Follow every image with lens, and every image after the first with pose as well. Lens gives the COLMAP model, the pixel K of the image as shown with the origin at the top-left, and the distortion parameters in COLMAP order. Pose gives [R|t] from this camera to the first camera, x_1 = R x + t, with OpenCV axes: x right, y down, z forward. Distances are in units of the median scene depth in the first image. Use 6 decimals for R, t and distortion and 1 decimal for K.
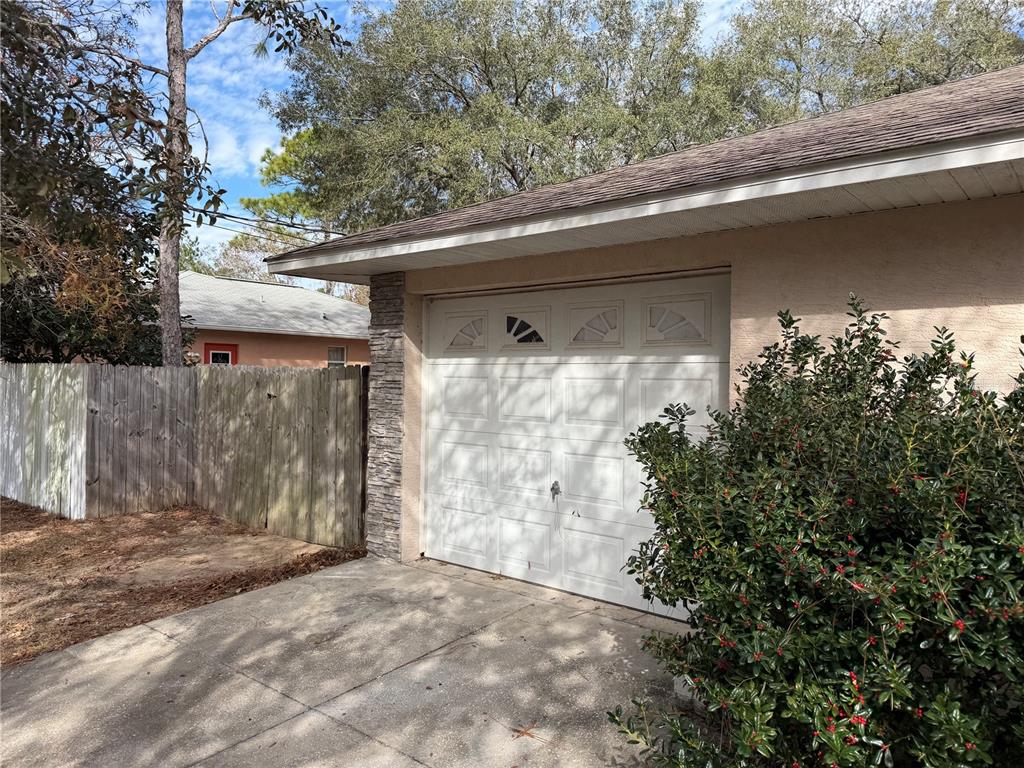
lens RADIAL K [[733.2, 0, 510.1], [0, 733.2, 381.7], [0, 0, 1]] dist [0.041287, -0.009689]
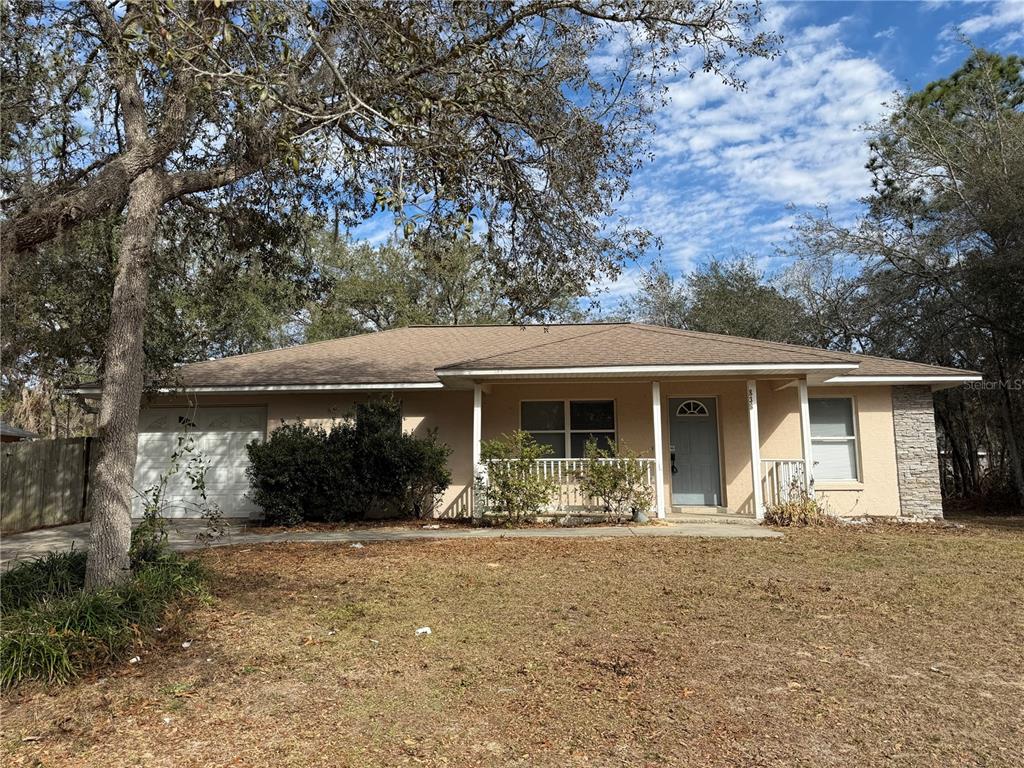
lens RADIAL K [[733.2, 0, 504.1], [0, 733.2, 380.4], [0, 0, 1]] dist [0.041287, -0.009689]
pose [[0.812789, 0.063843, 0.579049, -0.601074], [0.018211, 0.990706, -0.134793, 0.160626], [-0.582273, 0.120103, 0.804073, -1.816179]]
